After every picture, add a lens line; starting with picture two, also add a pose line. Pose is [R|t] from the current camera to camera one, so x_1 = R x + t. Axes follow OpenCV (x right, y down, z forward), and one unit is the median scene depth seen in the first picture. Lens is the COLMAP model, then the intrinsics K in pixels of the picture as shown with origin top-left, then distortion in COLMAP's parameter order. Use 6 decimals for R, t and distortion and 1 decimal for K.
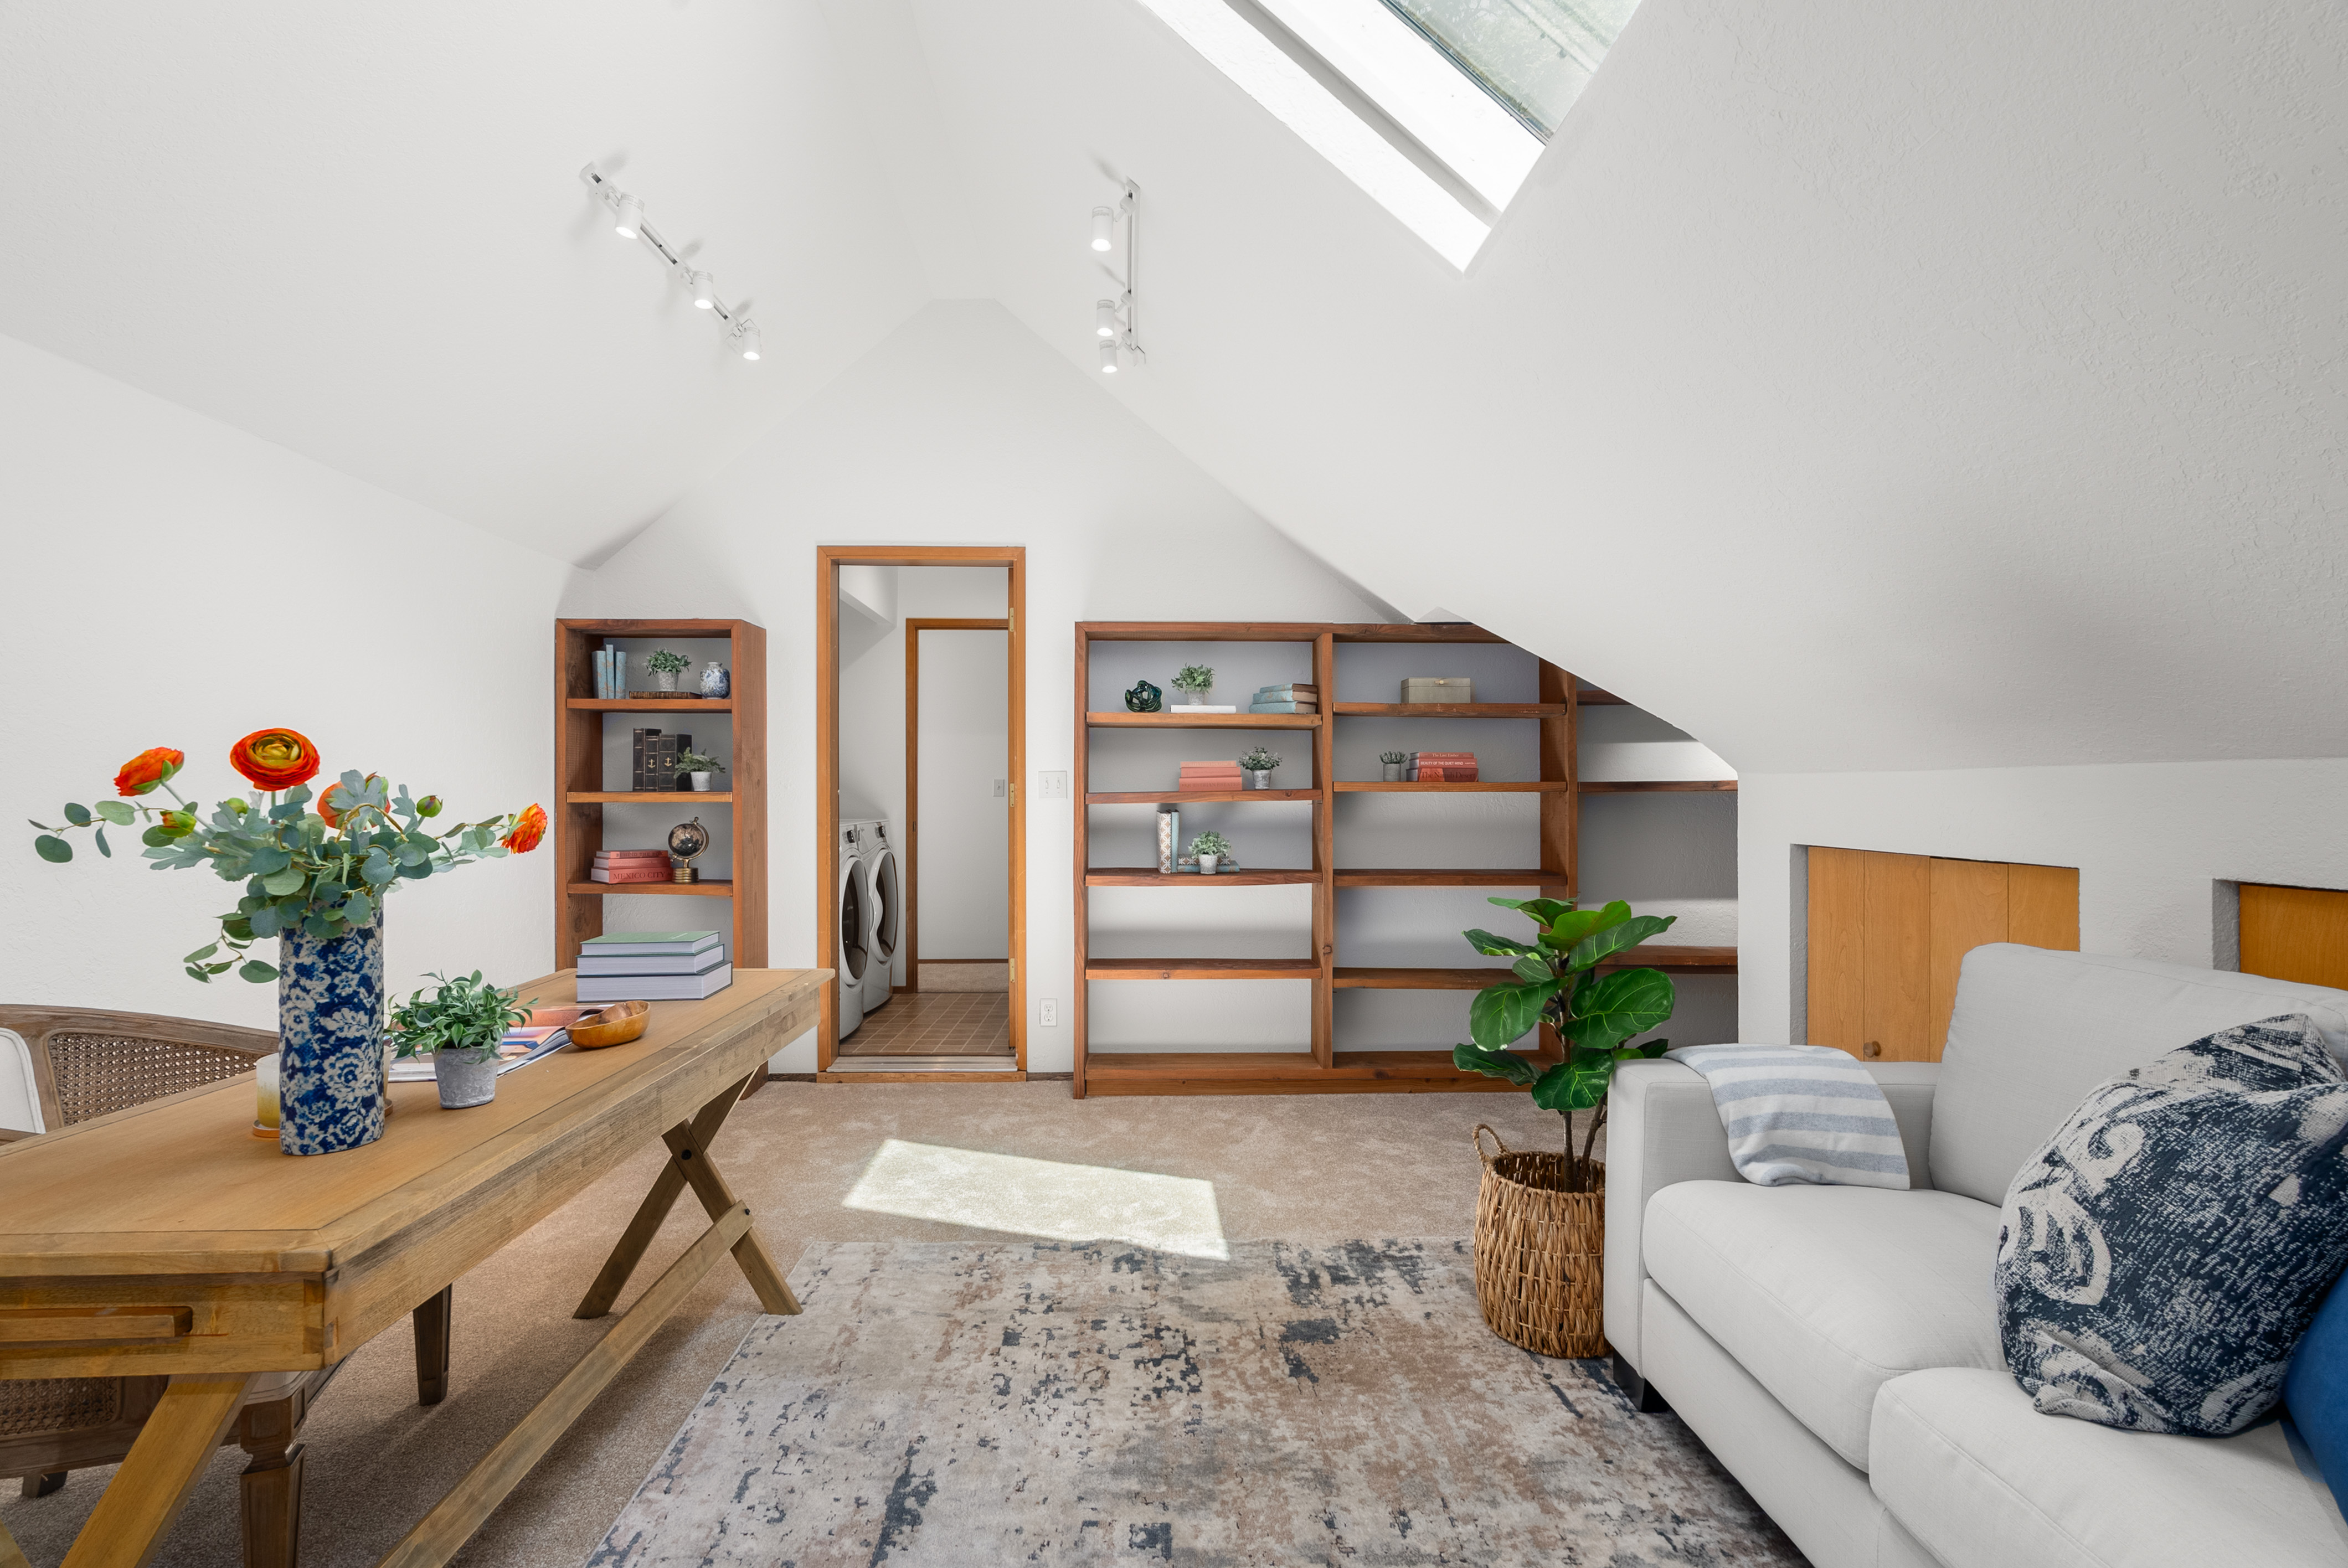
lens RADIAL K [[1074.9, 0, 1183.9], [0, 1074.9, 790.9], [0, 0, 1]] dist [-0.009423, 0.004916]
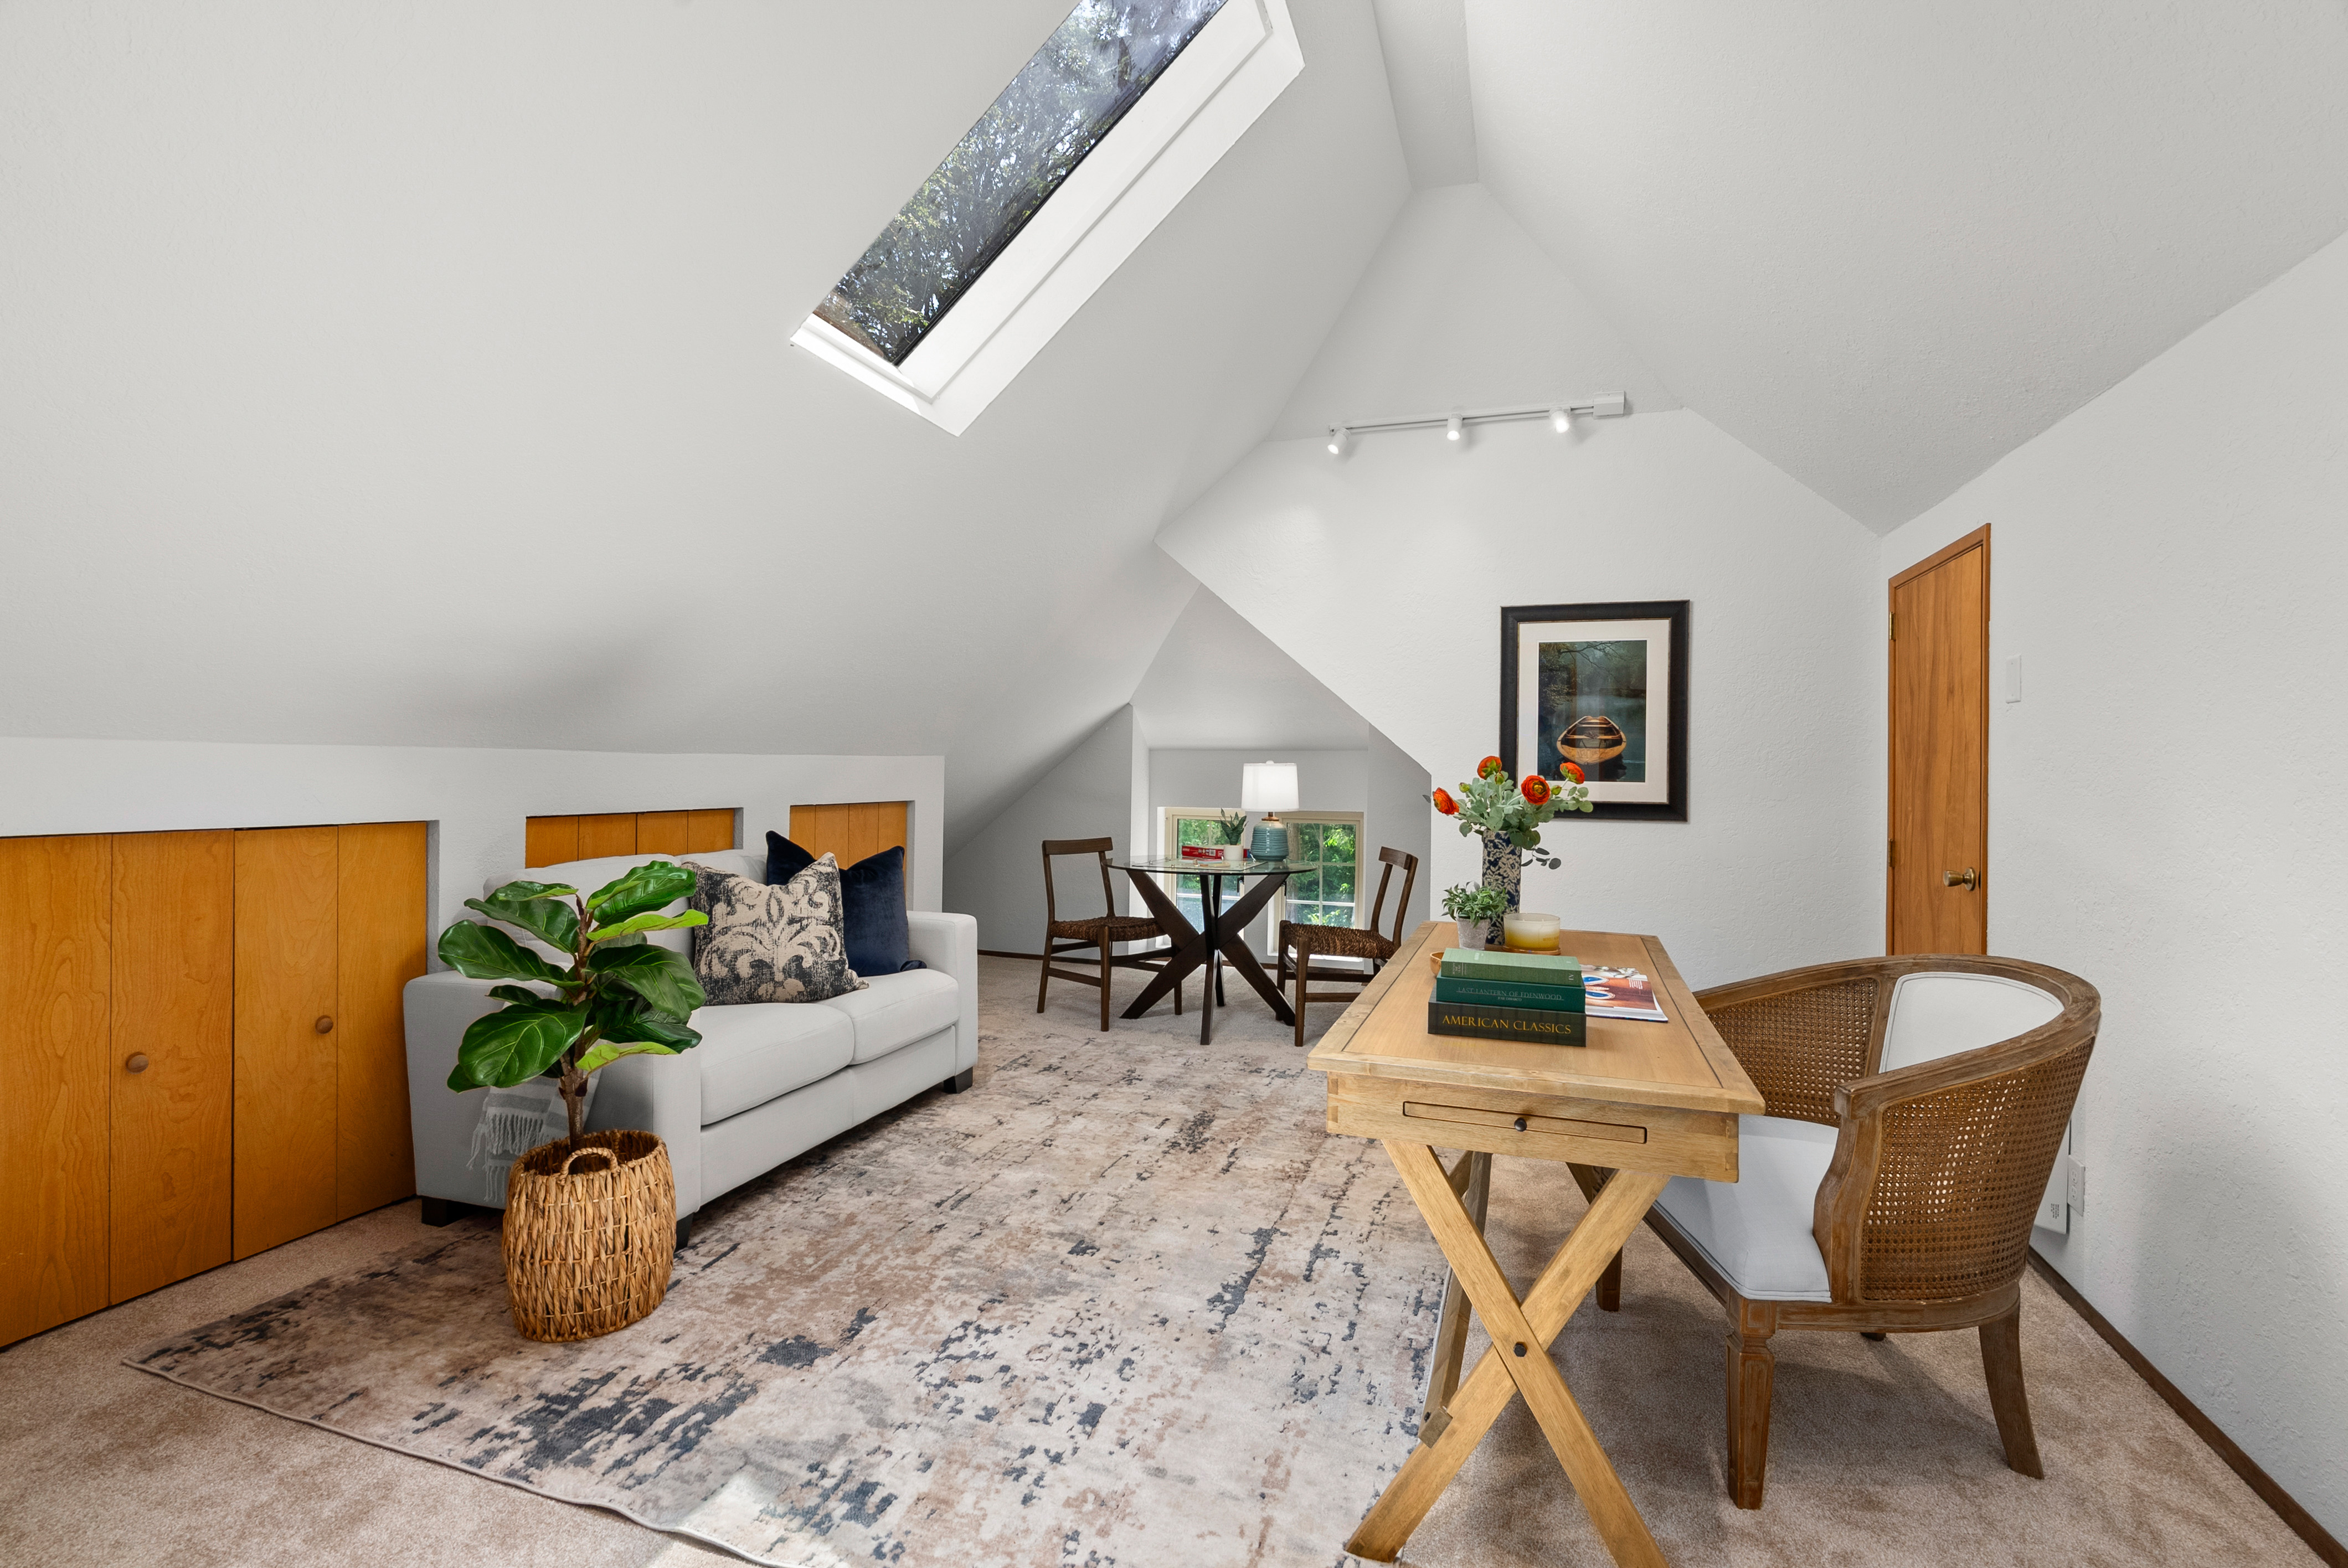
lens RADIAL K [[1074.9, 0, 1173.8], [0, 1074.9, 743.5], [0, 0, 1]] dist [-0.009423, 0.004916]
pose [[-0.930266, -0.002266, 0.366880, -0.532261], [-0.011999, 0.999634, -0.024251, -0.005722], [-0.366691, -0.026962, -0.929952, 1.781108]]
